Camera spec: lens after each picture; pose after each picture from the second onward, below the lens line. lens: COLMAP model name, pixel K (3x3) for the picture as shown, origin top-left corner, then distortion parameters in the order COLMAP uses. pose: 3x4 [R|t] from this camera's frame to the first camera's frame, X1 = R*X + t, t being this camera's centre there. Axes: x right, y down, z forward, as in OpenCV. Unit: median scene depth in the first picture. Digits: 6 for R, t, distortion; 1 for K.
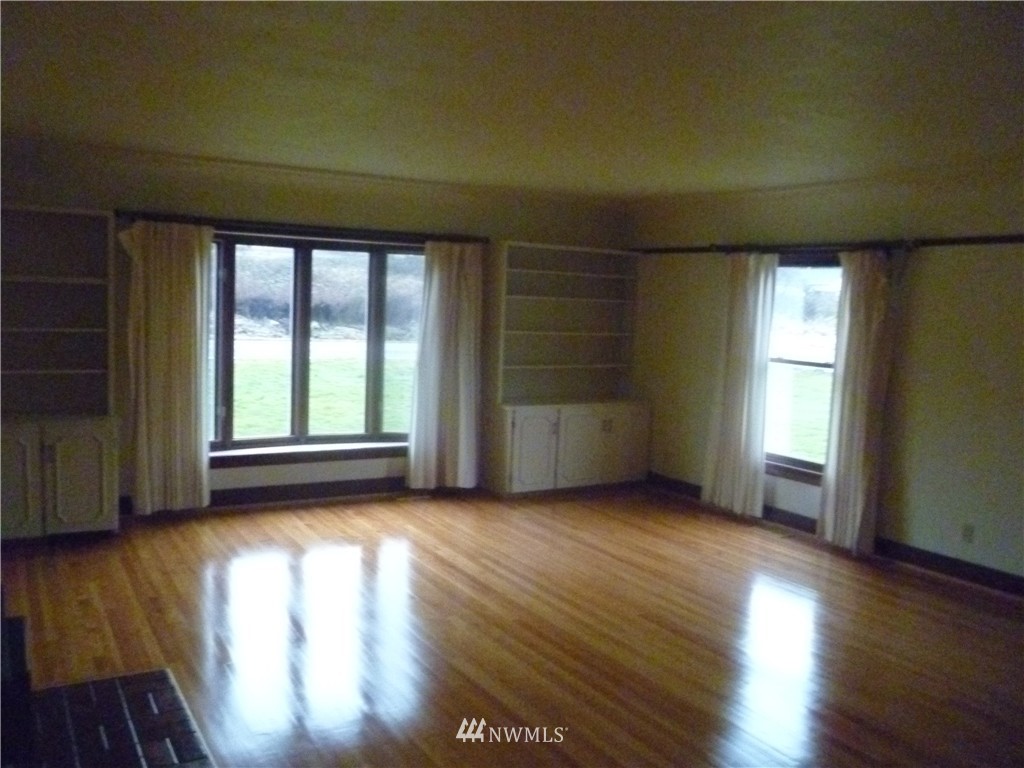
lens RADIAL K [[844.0, 0, 512.0], [0, 844.0, 384.0], [0, 0, 1]] dist [-0.036676, 0.005986]
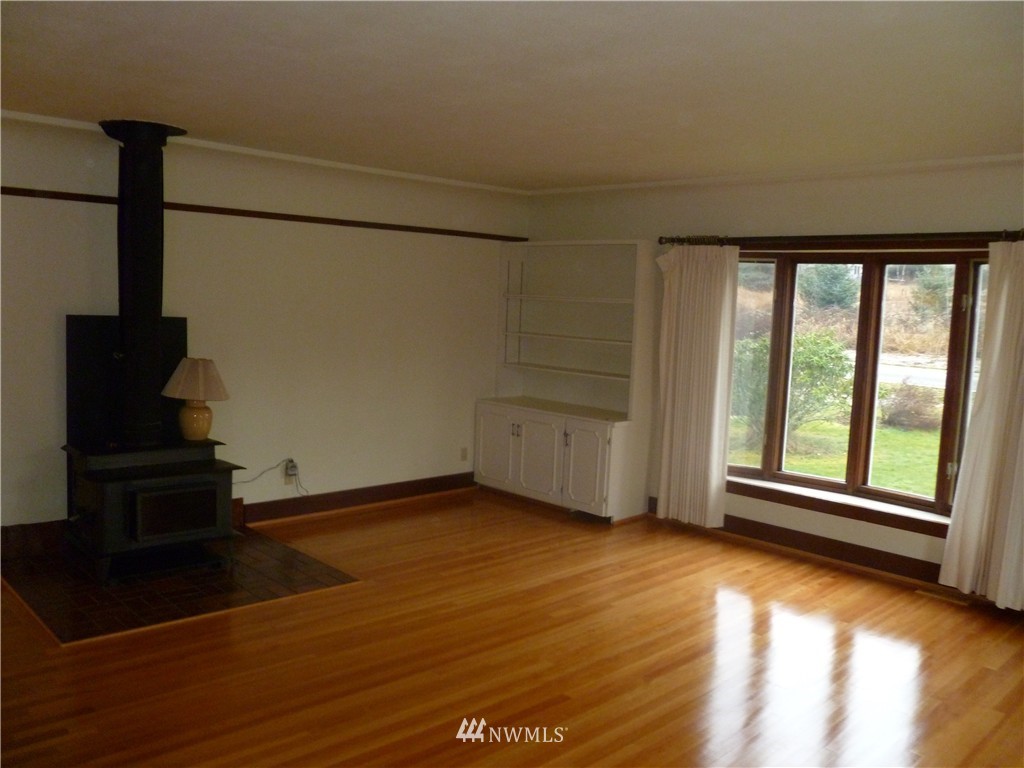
lens RADIAL K [[844.0, 0, 512.0], [0, 844.0, 384.0], [0, 0, 1]] dist [-0.036676, 0.005986]
pose [[0.265825, 0.071581, -0.961360, 0.533599], [-0.130521, 0.990729, 0.037677, -0.029845], [0.955145, 0.115462, 0.272704, 0.497294]]
